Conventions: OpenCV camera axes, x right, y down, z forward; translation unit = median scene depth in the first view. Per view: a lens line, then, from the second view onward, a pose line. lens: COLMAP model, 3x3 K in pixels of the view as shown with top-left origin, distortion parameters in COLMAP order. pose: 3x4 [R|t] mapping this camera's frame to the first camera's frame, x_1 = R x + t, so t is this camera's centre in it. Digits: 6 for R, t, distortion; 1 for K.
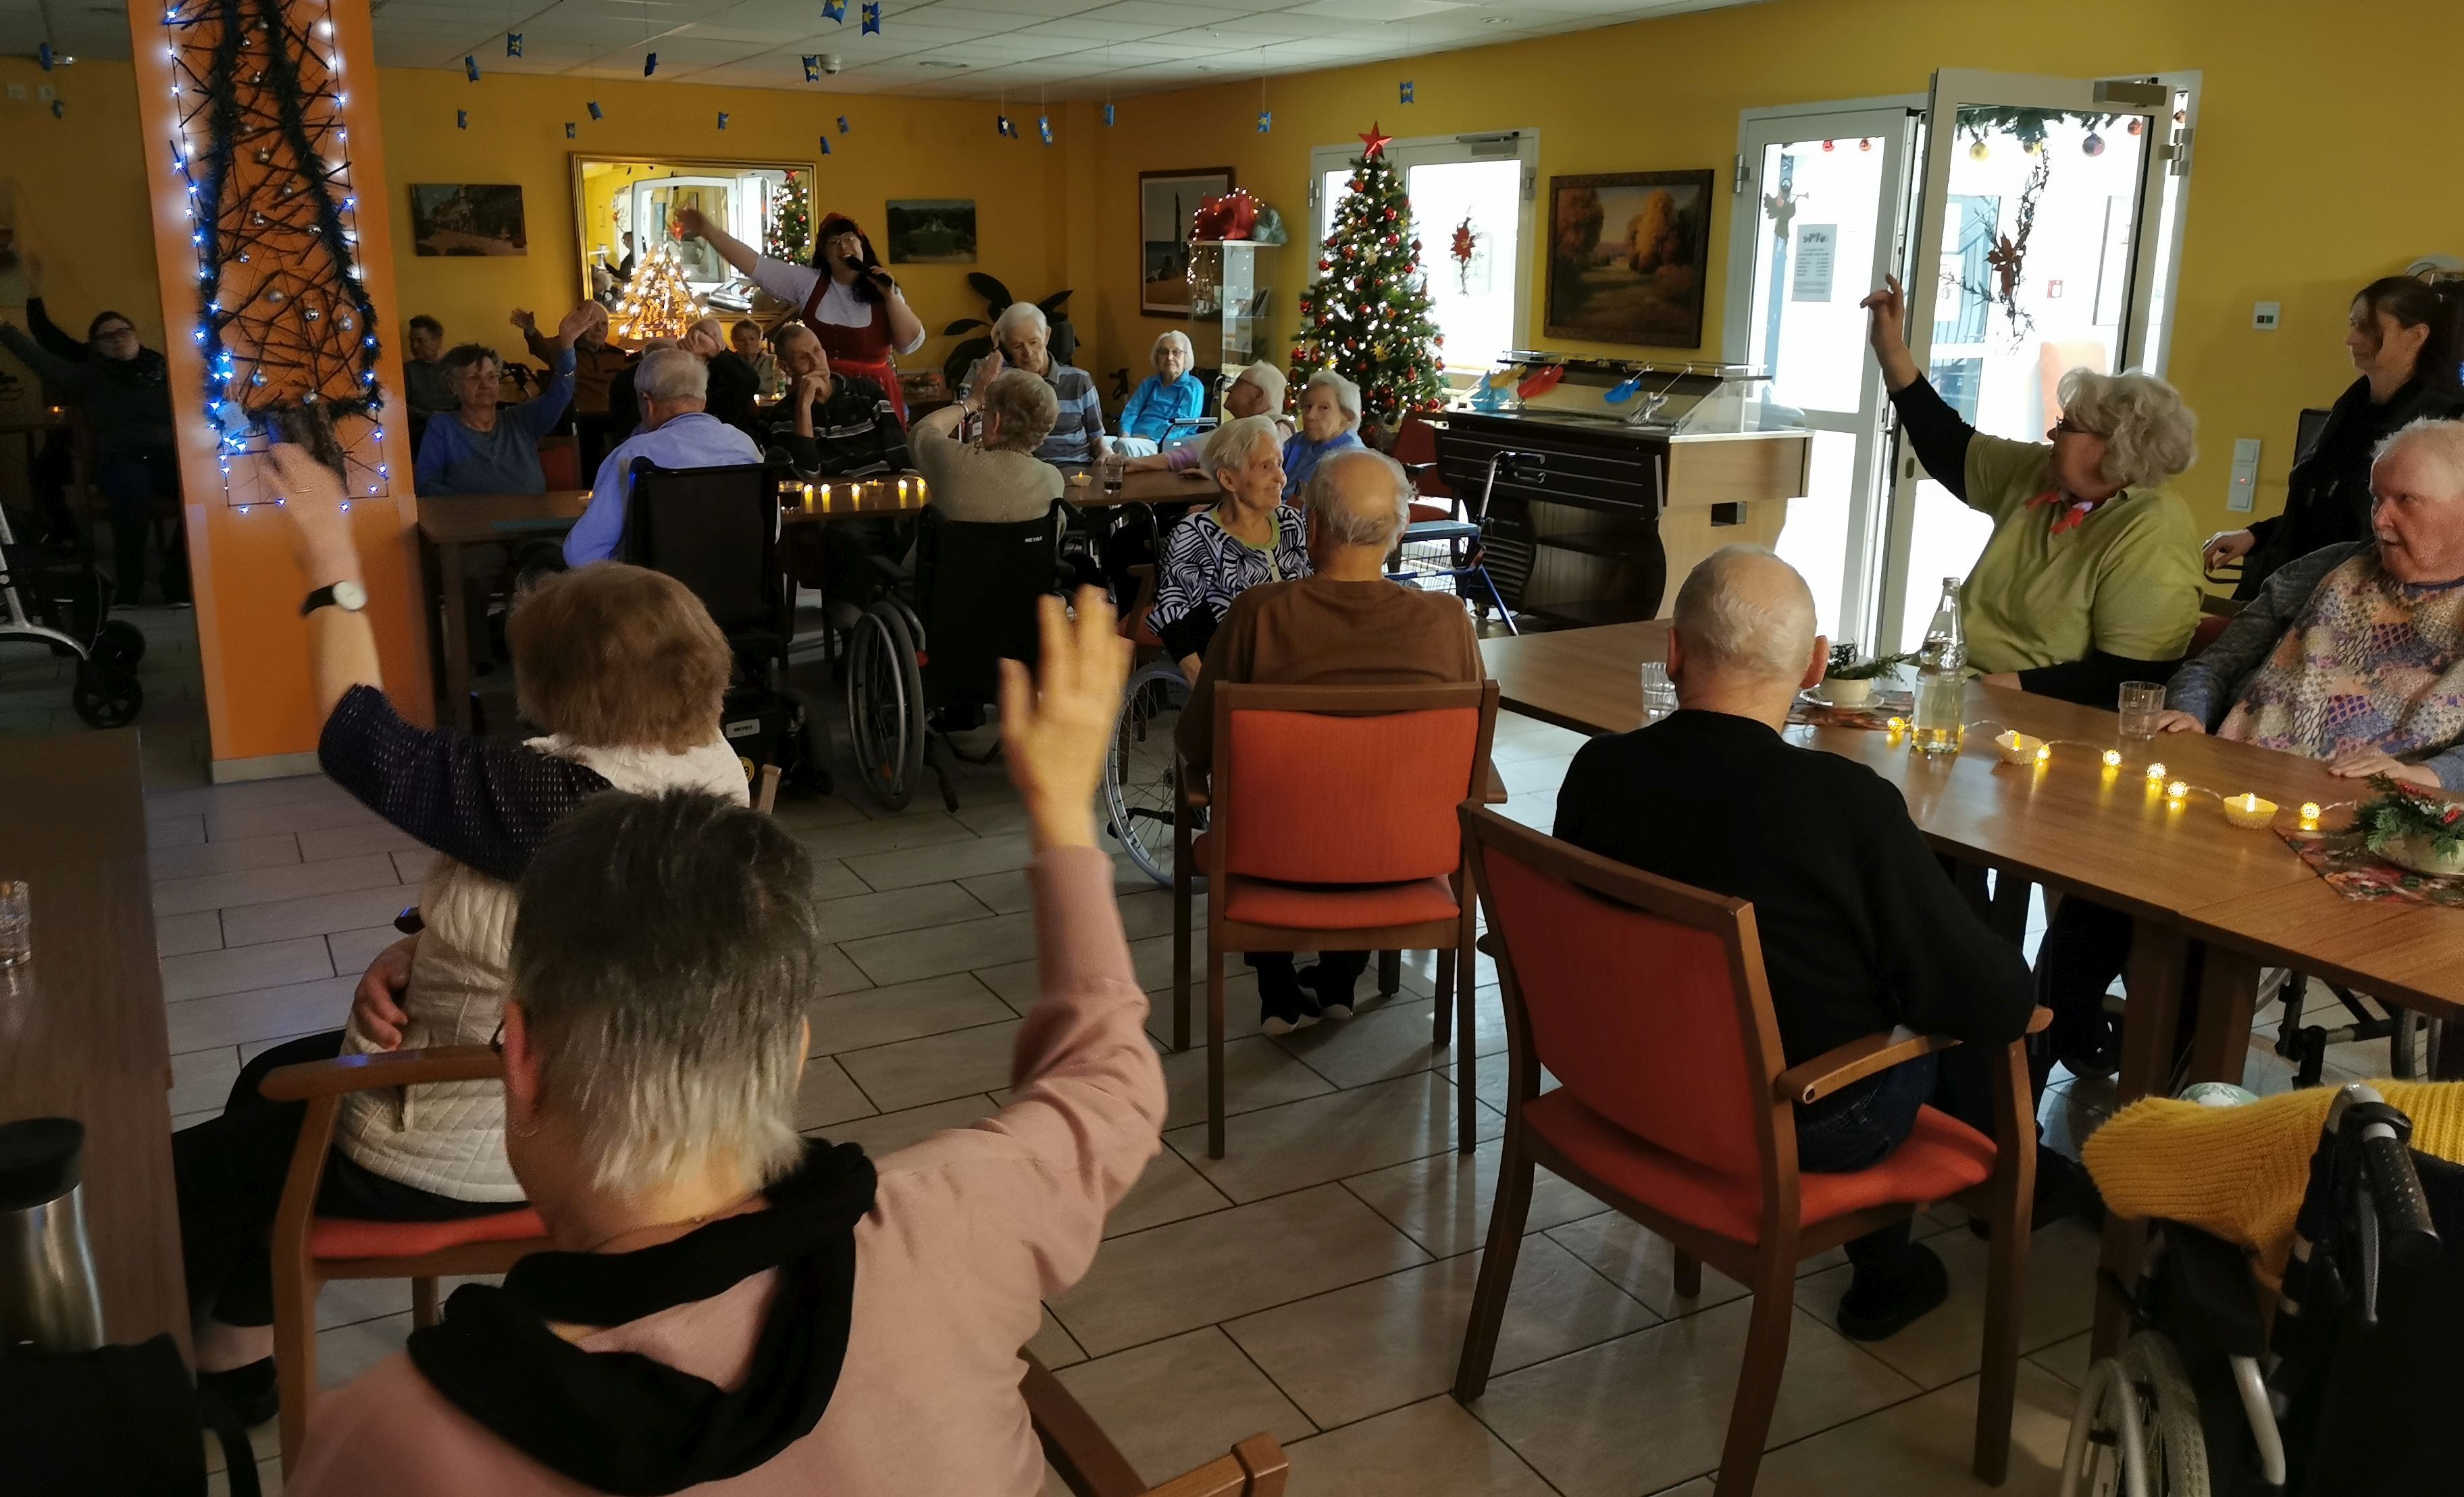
lens RADIAL K [[1903.3, 0, 1212.2], [0, 1903.3, 770.1], [0, 0, 1]] dist [-0.003818, -0.016008]
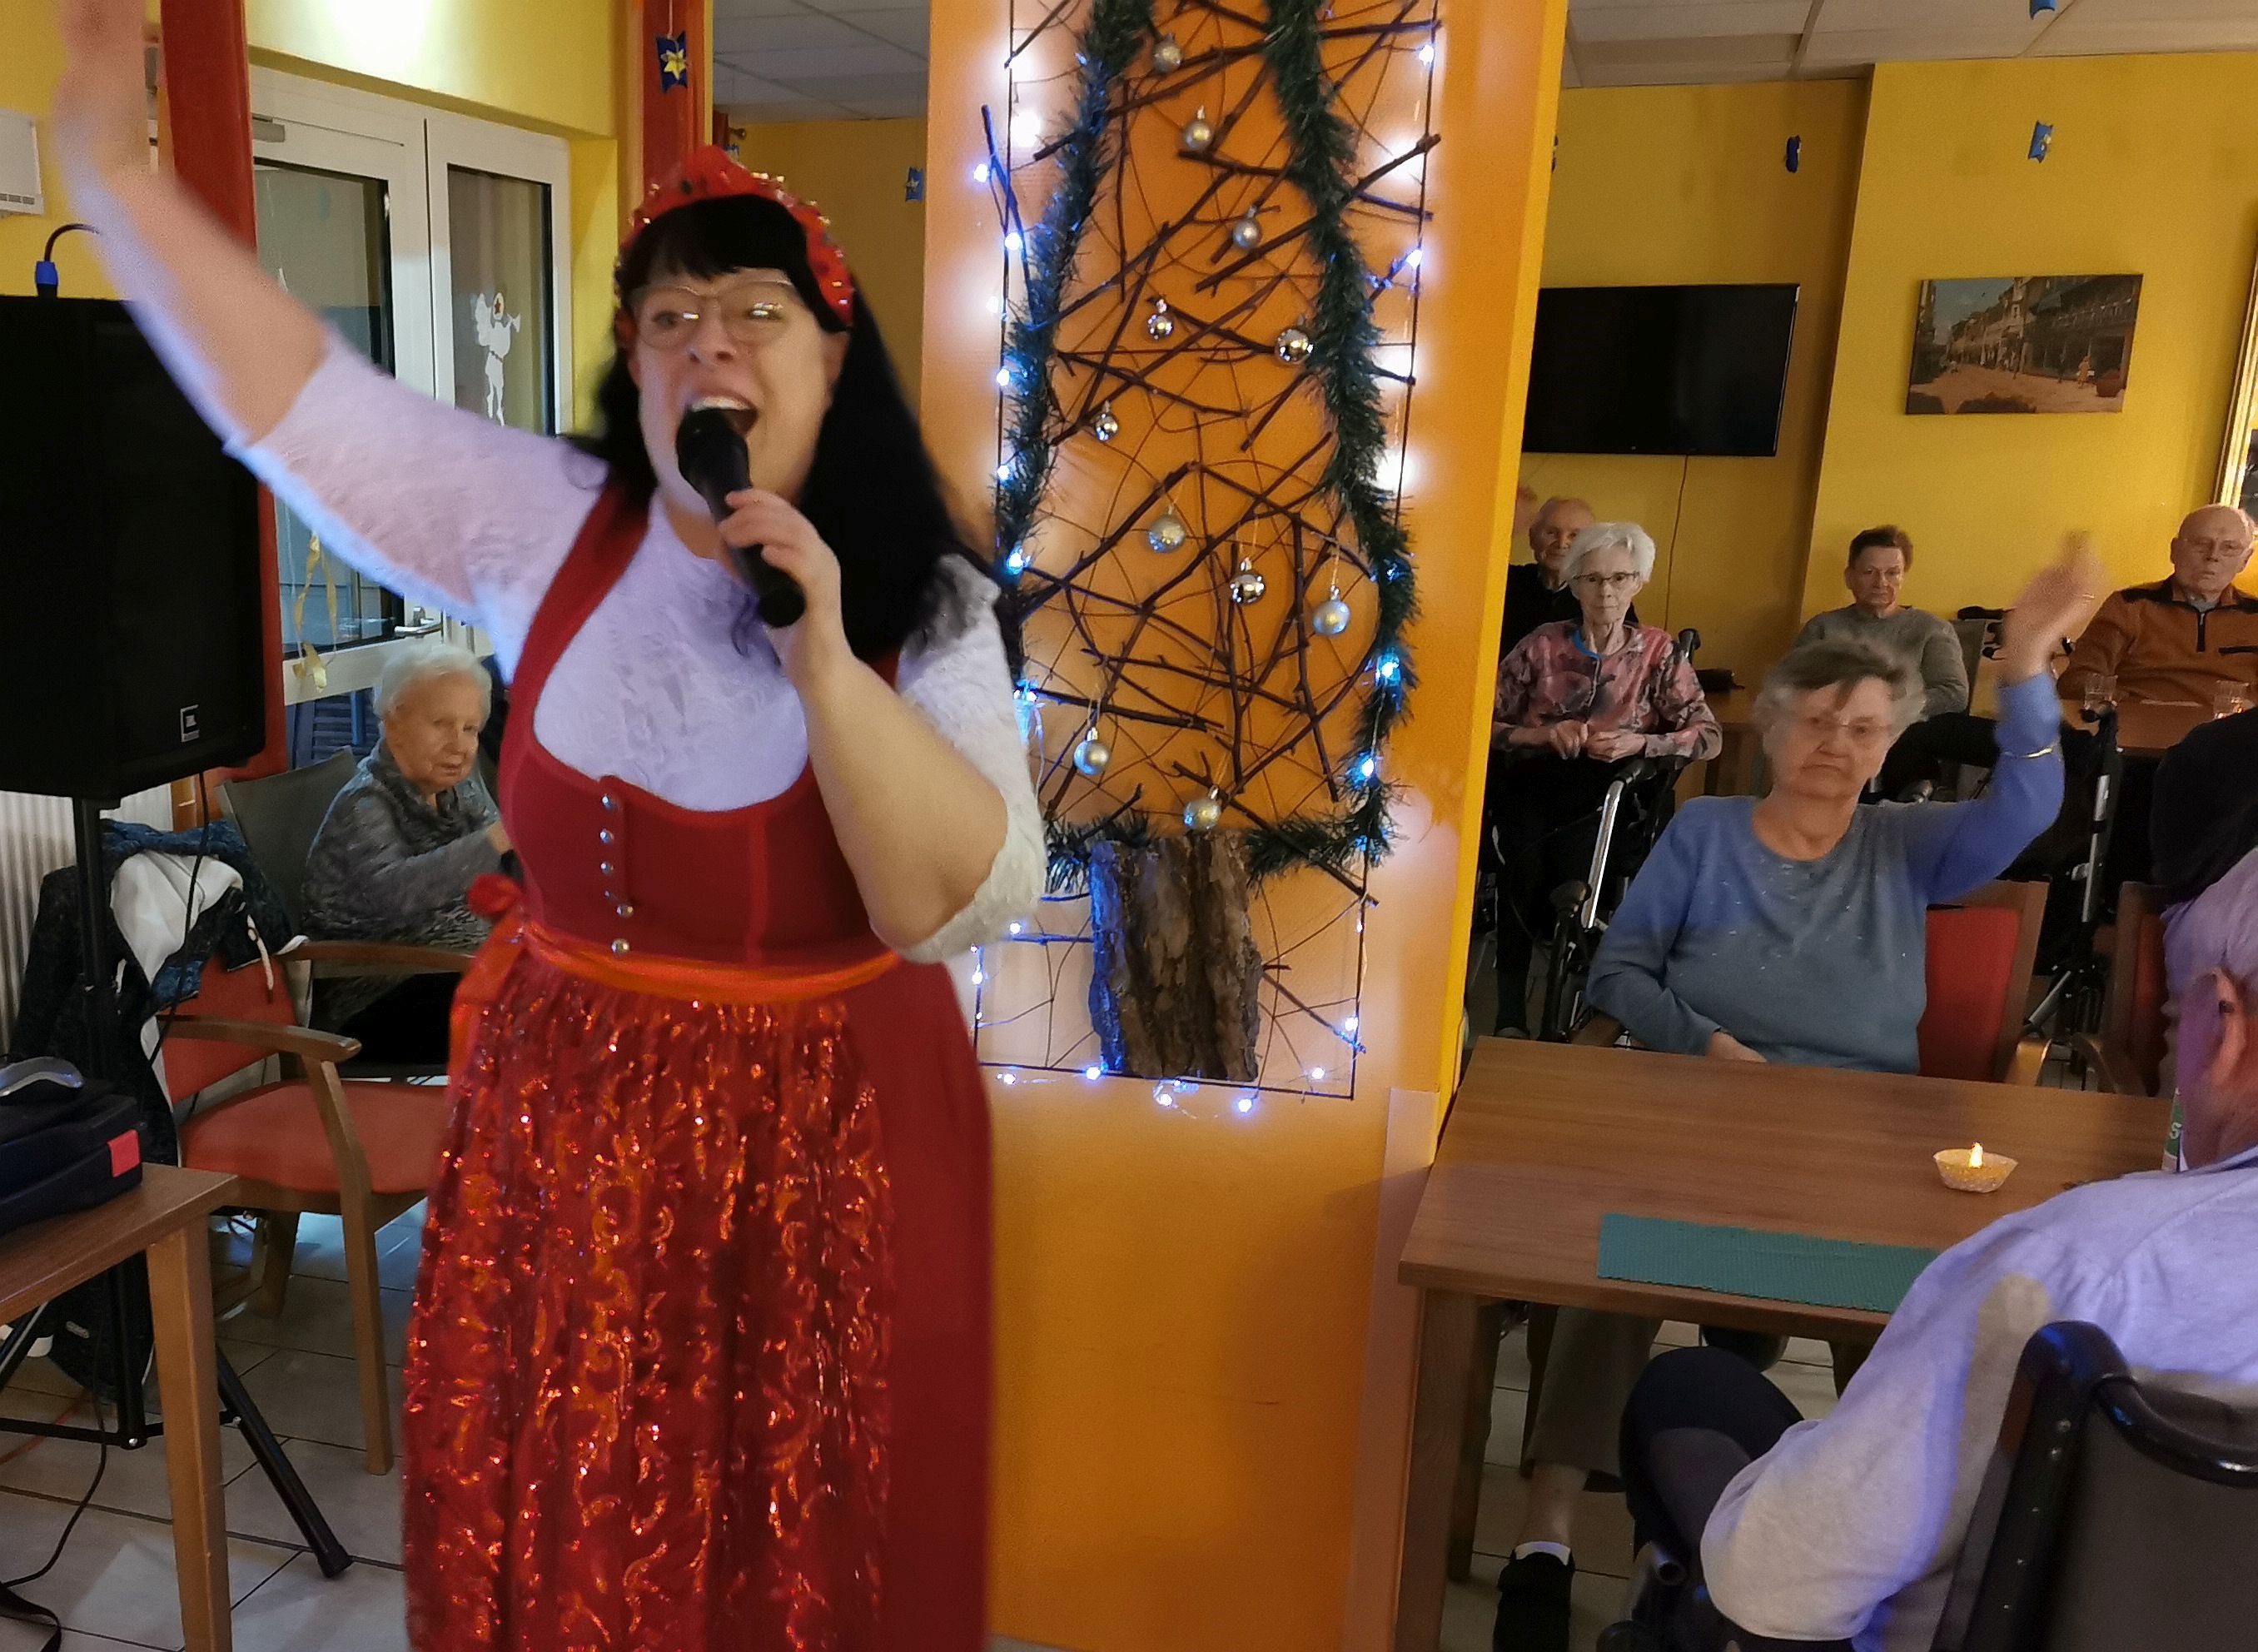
lens RADIAL K [[2302.3, 0, 758.1], [0, 2302.3, 1199.4], [0, 0, 1]] dist [0.001688, 0.000000]
pose [[0.644709, 0.239952, -0.725792, -0.188168], [-0.192654, 0.969812, 0.149495, -0.174328], [0.739754, 0.043446, 0.671474, 0.640330]]
